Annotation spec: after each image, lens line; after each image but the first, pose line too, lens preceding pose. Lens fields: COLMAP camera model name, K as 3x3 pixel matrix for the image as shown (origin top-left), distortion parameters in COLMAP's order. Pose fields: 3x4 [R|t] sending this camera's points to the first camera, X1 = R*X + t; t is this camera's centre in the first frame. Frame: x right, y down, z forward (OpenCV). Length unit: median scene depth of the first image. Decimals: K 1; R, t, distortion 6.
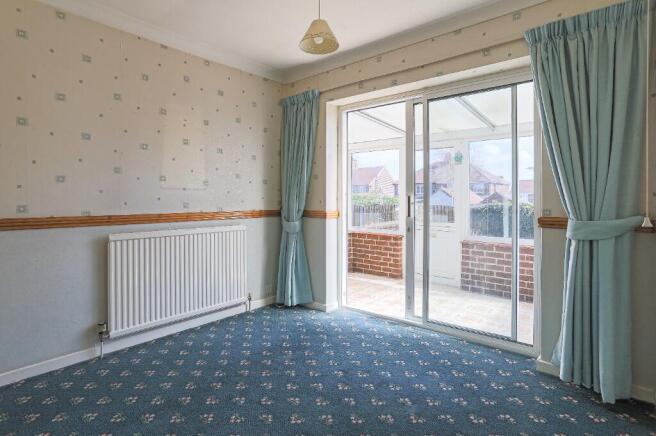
lens RADIAL K [[323.6, 0, 330.5], [0, 323.6, 204.9], [0, 0, 1]] dist [-0.067228, 0.036696]
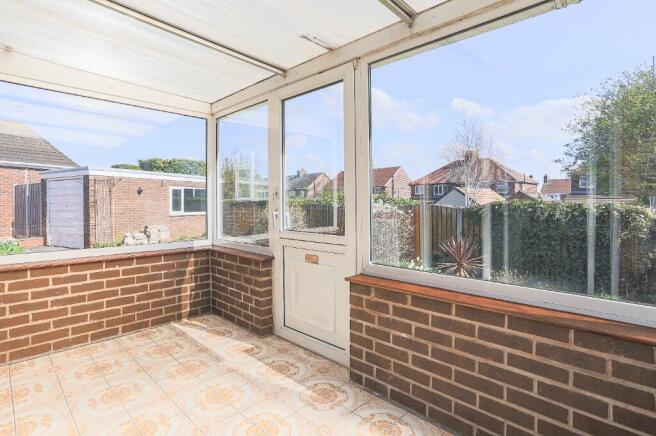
lens RADIAL K [[323.6, 0, 330.5], [0, 323.6, 204.9], [0, 0, 1]] dist [-0.067228, 0.036696]
pose [[0.996802, -0.002558, -0.079874, 0.401850], [0.001963, 0.999970, -0.007522, 0.012742], [0.079891, 0.007341, 0.996777, 0.510498]]
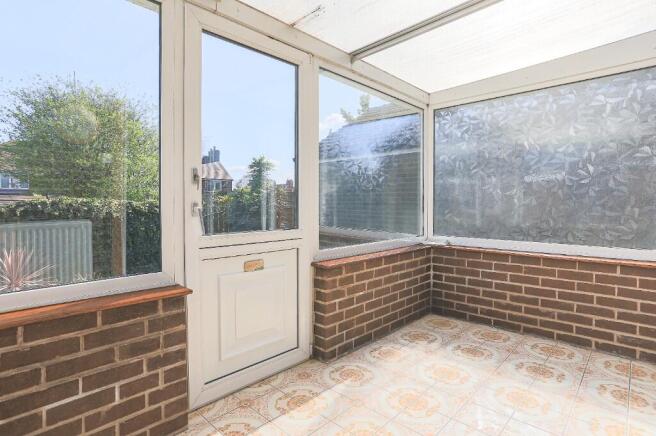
lens RADIAL K [[323.6, 0, 330.5], [0, 323.6, 204.9], [0, 0, 1]] dist [-0.067228, 0.036696]
pose [[0.115081, -0.006780, 0.993333, -0.079071], [0.013726, 0.999892, 0.005235, 0.017995], [-0.993261, 0.013032, 0.115162, 0.894752]]
